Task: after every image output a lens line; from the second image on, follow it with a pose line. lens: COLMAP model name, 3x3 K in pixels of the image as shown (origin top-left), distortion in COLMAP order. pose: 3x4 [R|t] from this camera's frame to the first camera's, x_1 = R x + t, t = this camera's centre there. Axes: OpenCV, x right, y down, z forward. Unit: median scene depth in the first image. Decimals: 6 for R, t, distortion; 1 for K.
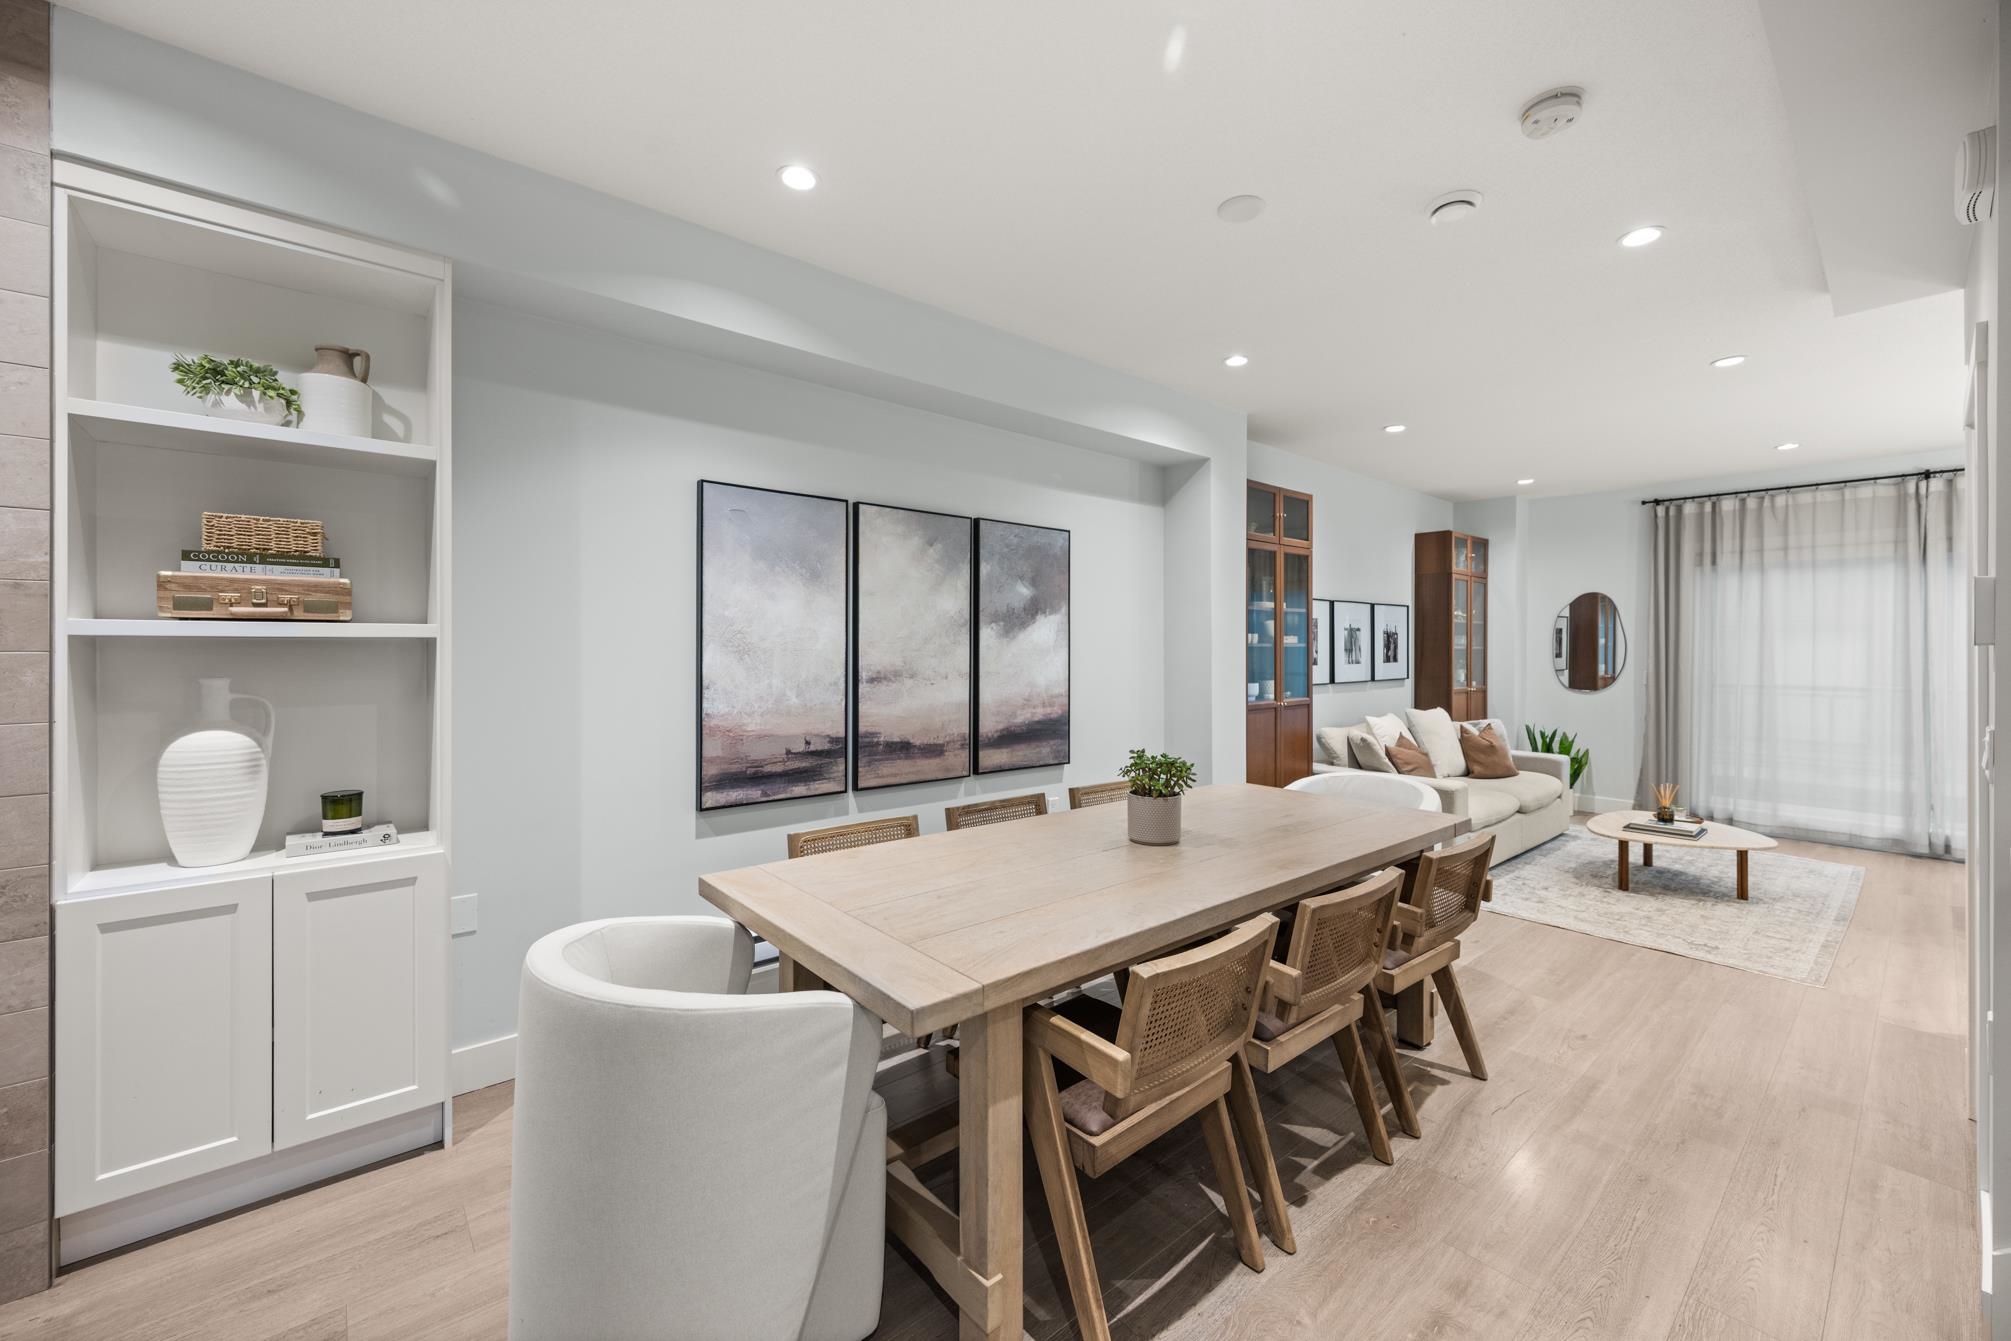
lens RADIAL K [[789.7, 0, 1002.1], [0, 789.7, 654.1], [0, 0, 1]] dist [0.000850, -0.000148]
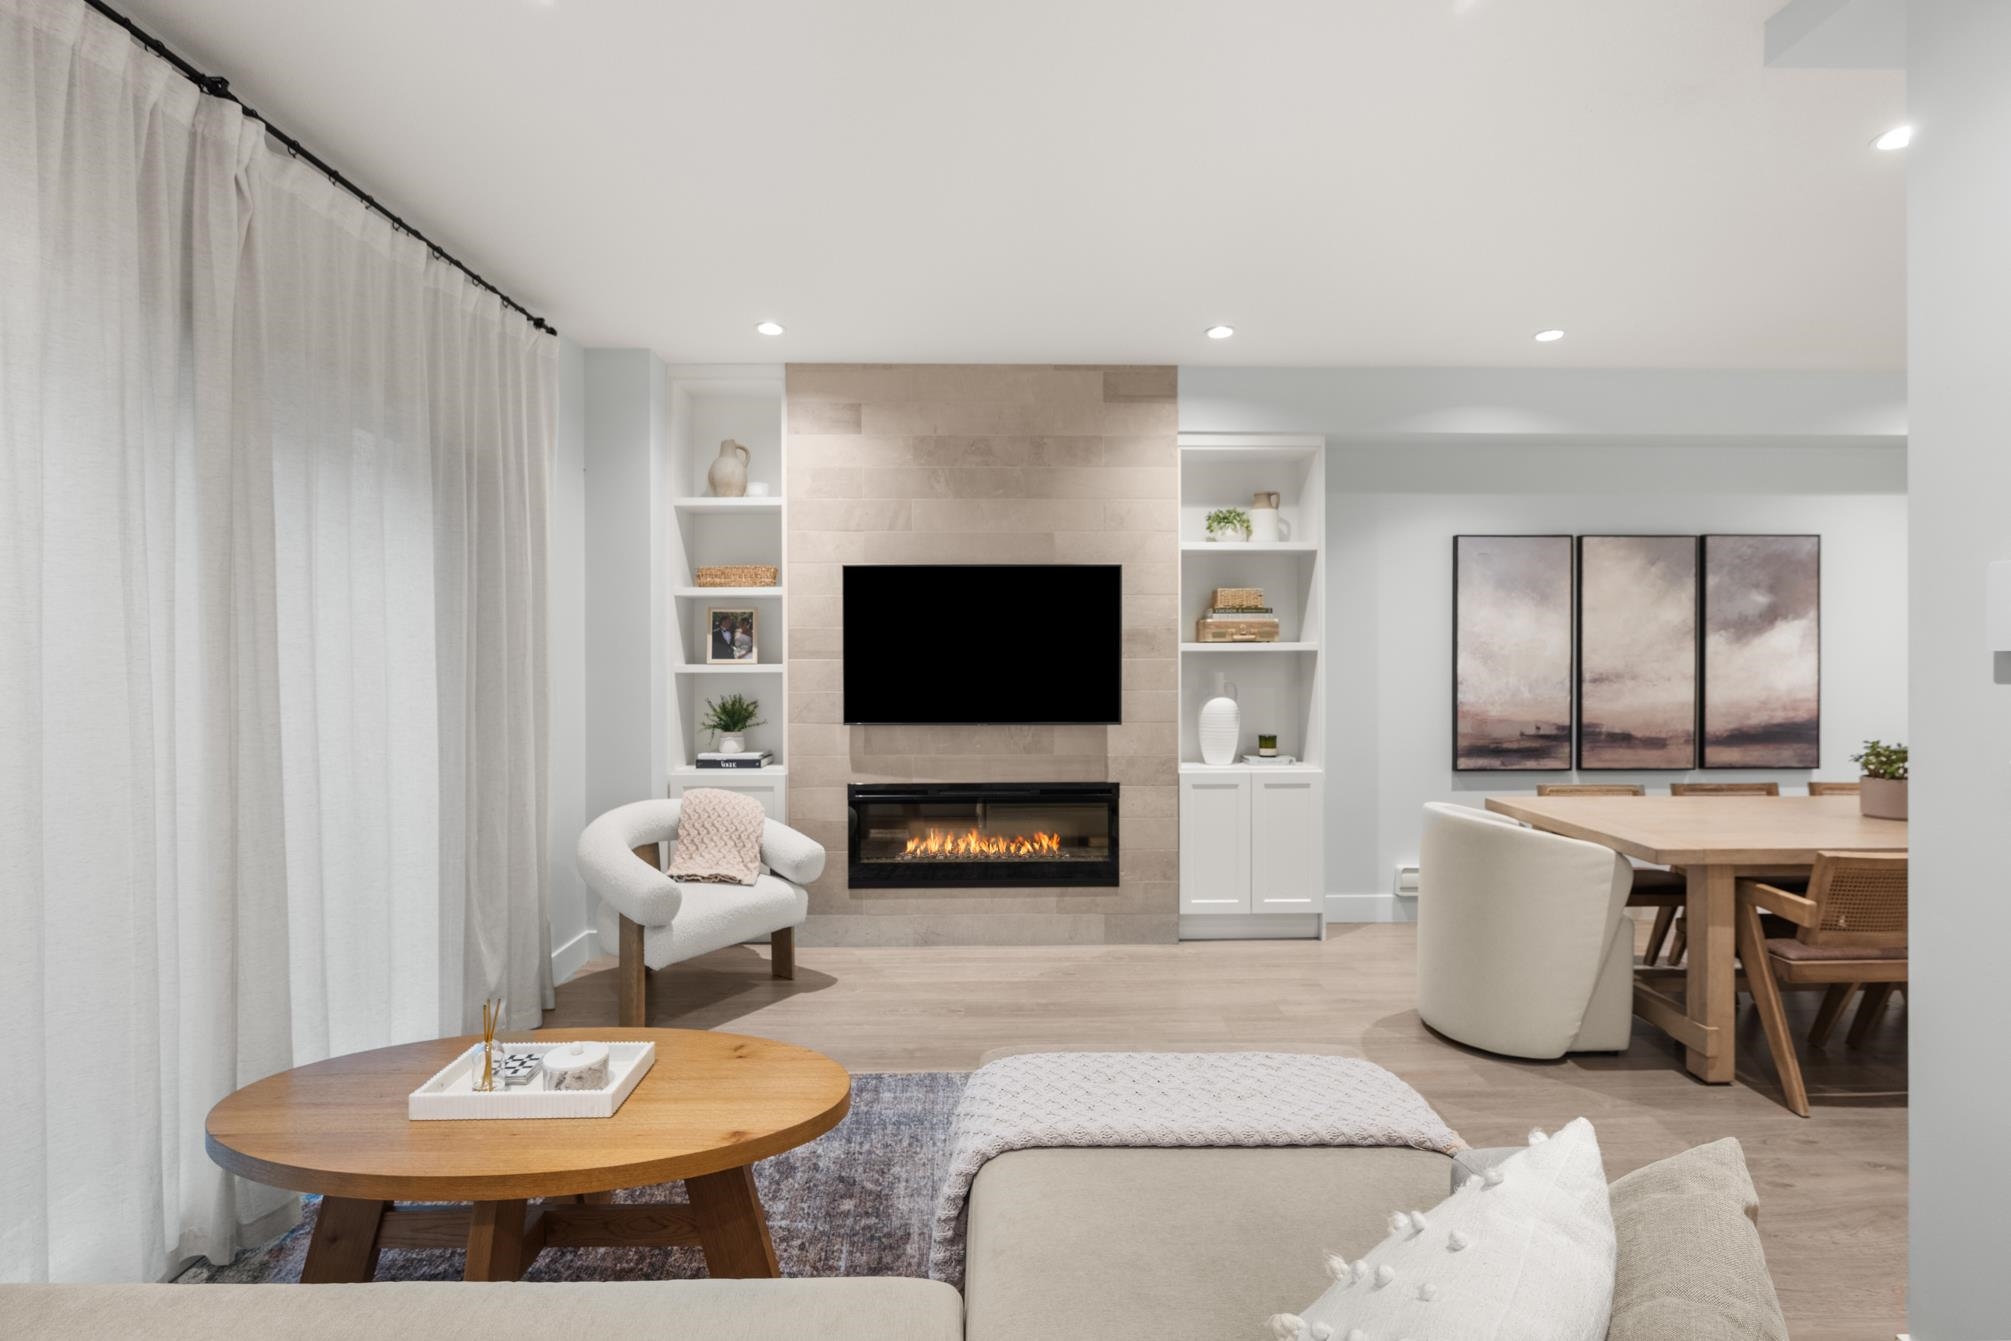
lens RADIAL K [[920.4, 0, 1004.0], [0, 920.4, 660.9], [0, 0, 1]] dist [-0.002702, -0.000657]
pose [[0.774008, 0.000868, -0.633175, 0.029472], [0.001107, 0.999996, 0.002725, -0.002314], [0.633175, -0.002810, 0.774004, -0.724873]]
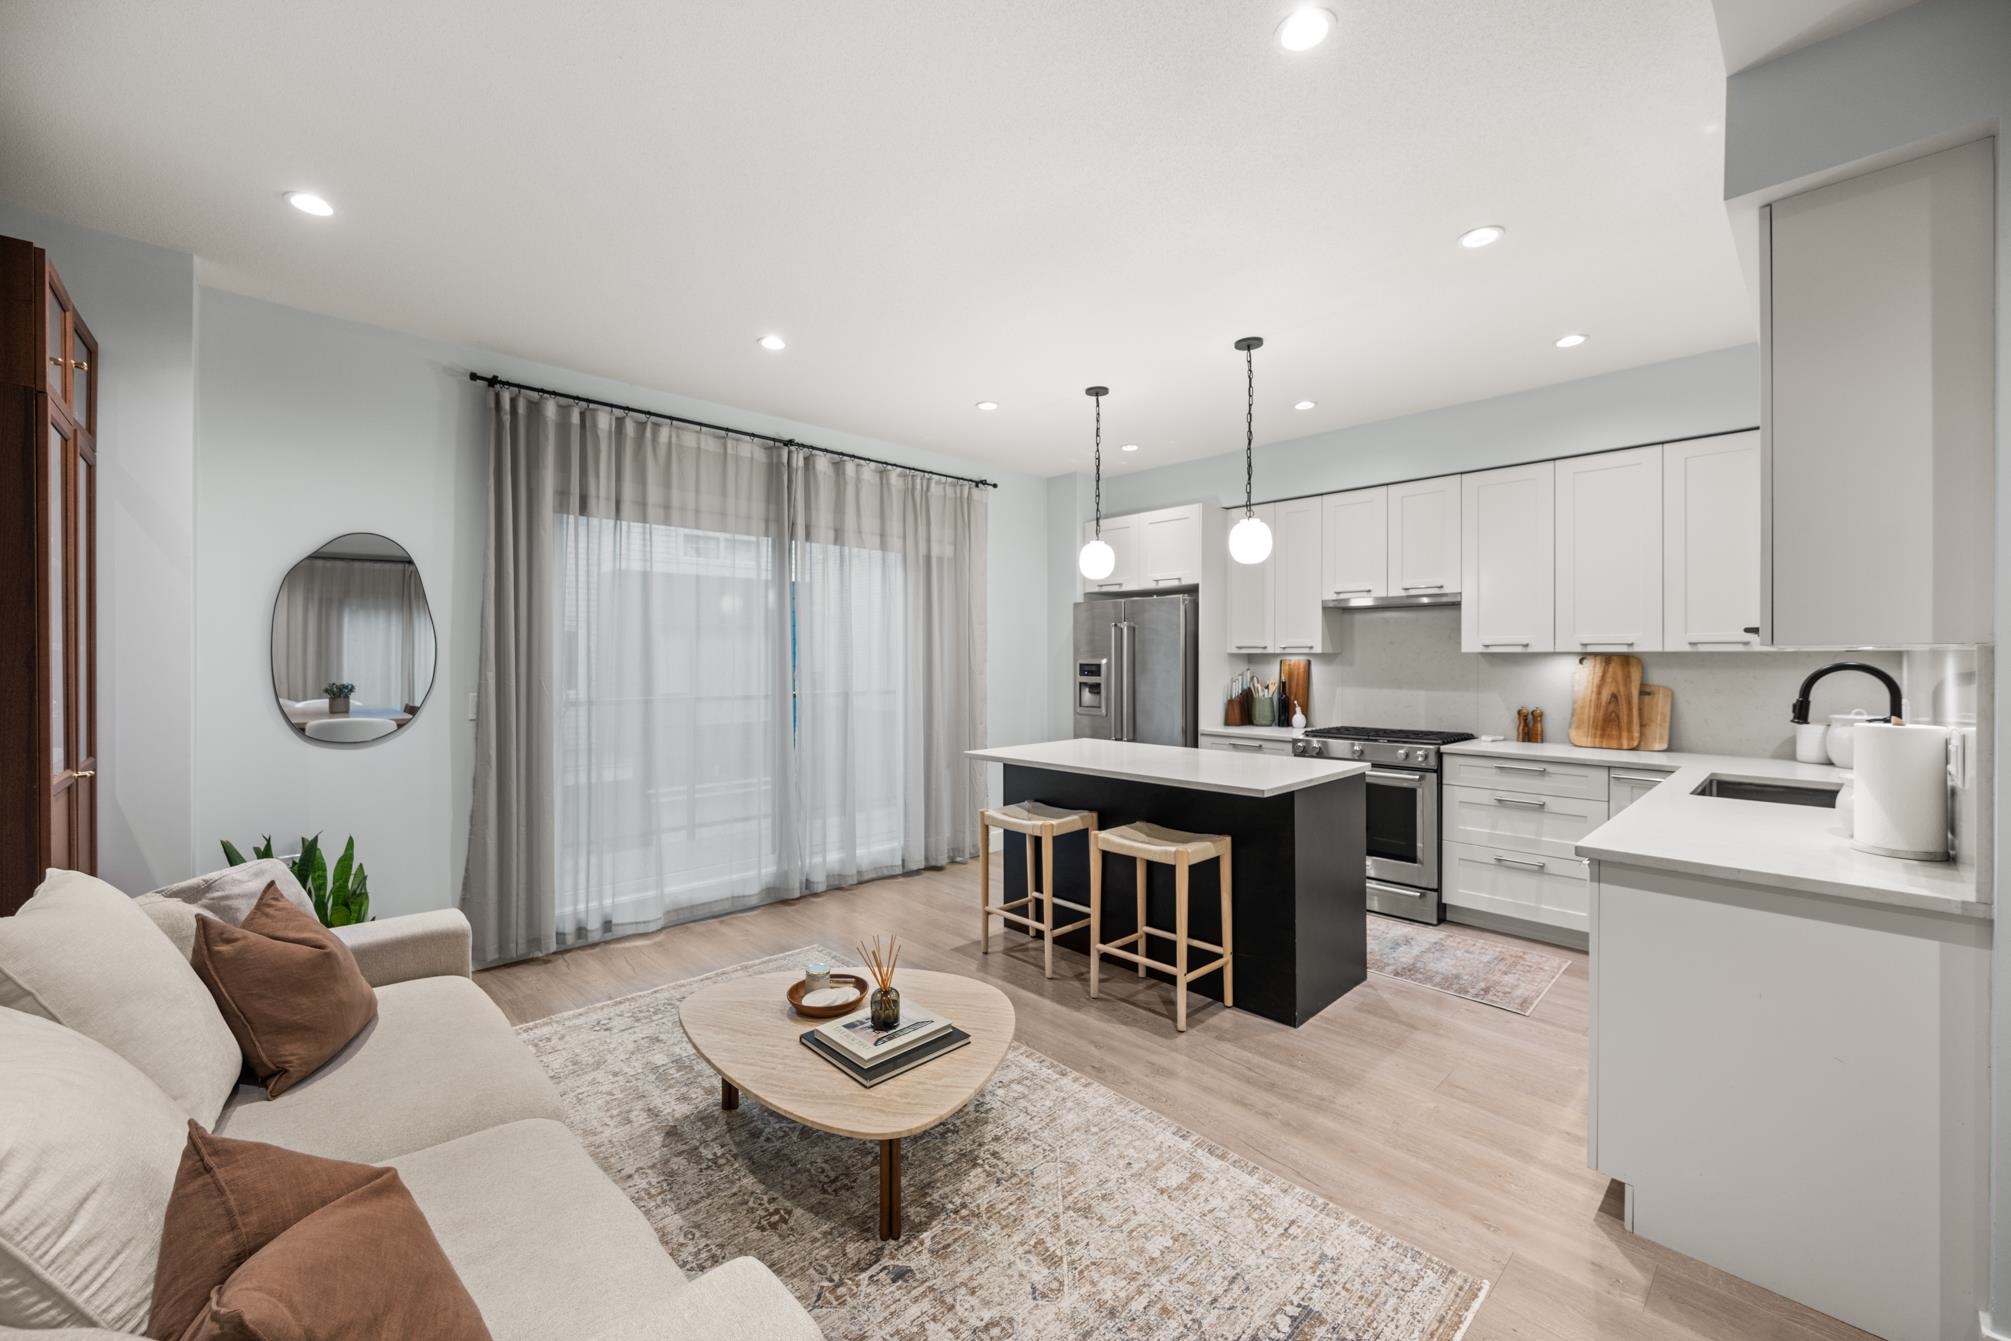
lens RADIAL K [[789.7, 0, 995.9], [0, 789.7, 667.9], [0, 0, 1]] dist [0.000850, -0.000148]
pose [[-0.050536, -0.017384, 0.998571, 0.551899], [0.007543, 0.999813, 0.017787, -0.007745], [-0.998694, 0.008431, -0.050396, 1.420087]]
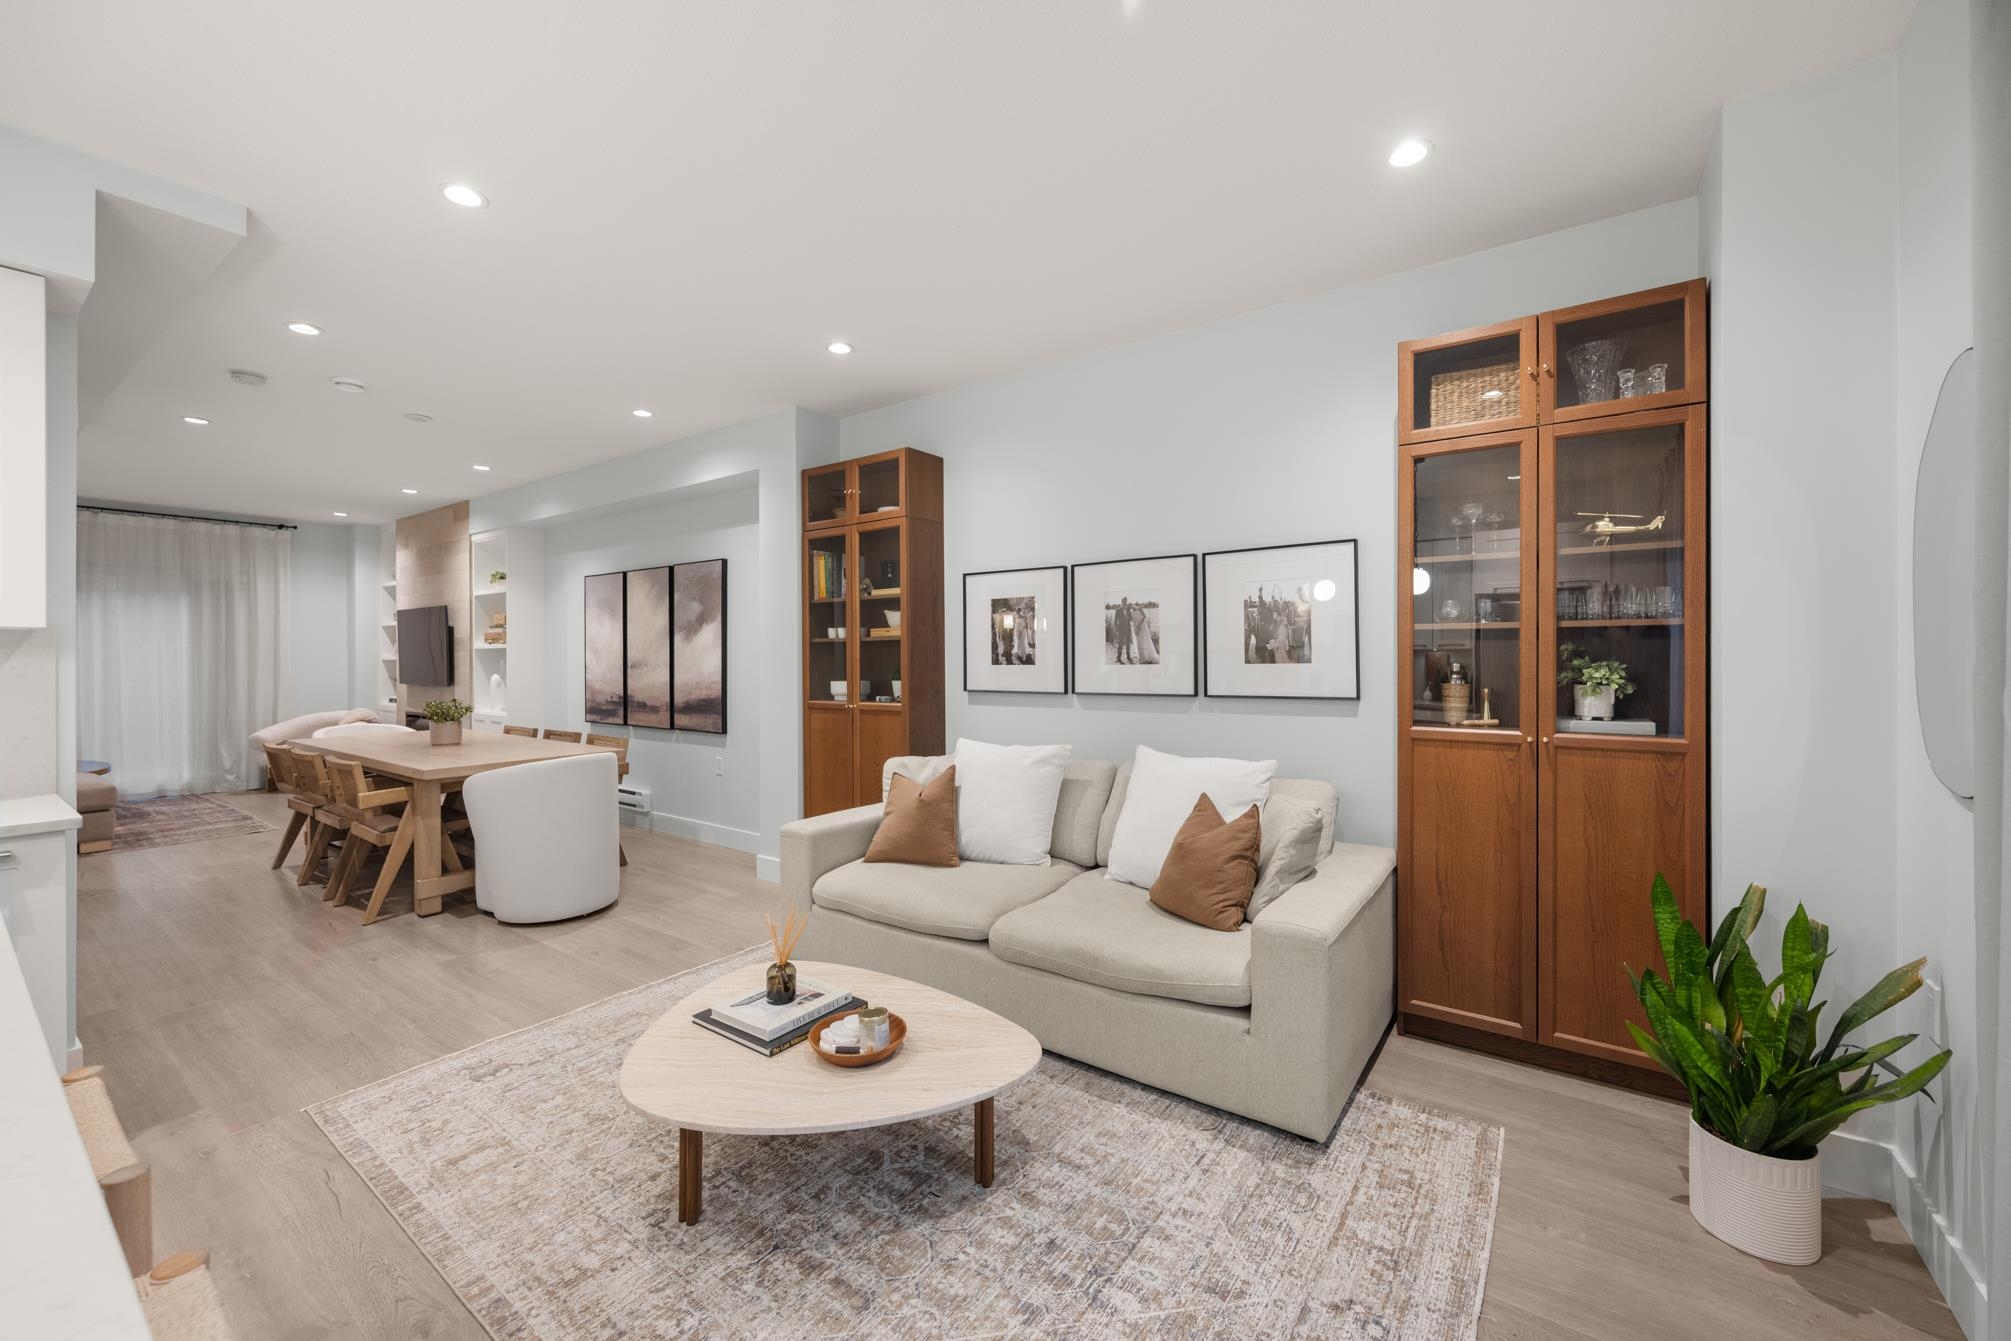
lens RADIAL K [[789.7, 0, 1003.1], [0, 789.7, 660.8], [0, 0, 1]] dist [0.000850, -0.000148]
pose [[0.241503, 0.001482, -0.970399, 1.970807], [-0.000900, 0.999999, 0.001303, 0.017372], [0.970400, 0.000559, 0.241504, 1.506890]]
